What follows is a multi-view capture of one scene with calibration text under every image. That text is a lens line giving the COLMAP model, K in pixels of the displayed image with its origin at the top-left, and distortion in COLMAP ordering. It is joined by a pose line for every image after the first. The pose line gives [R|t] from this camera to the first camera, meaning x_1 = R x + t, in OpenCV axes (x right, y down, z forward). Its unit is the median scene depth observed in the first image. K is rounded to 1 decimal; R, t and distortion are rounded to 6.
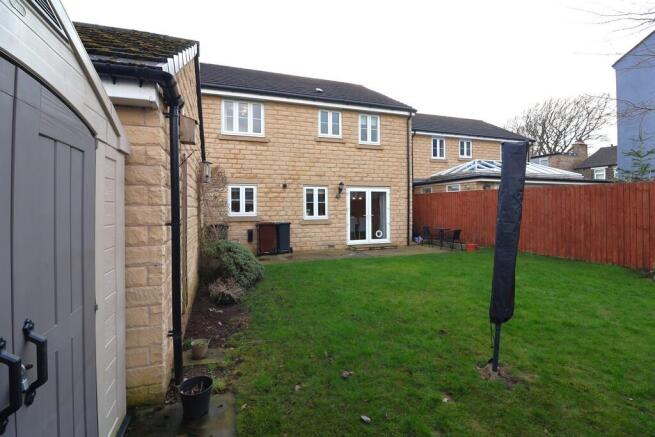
lens RADIAL K [[303.5, 0, 325.7], [0, 303.5, 213.7], [0, 0, 1]] dist [-0.019266, -0.002838]
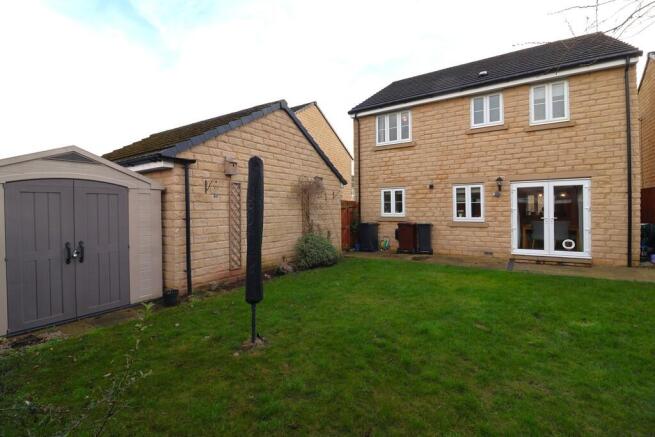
lens RADIAL K [[303.5, 0, 322.6], [0, 303.5, 215.1], [0, 0, 1]] dist [-0.019266, -0.002838]
pose [[0.595067, 0.012248, -0.803583, 0.427381], [-0.008201, 0.999924, 0.009167, -0.004347], [0.803634, 0.001135, 0.595123, 0.119875]]
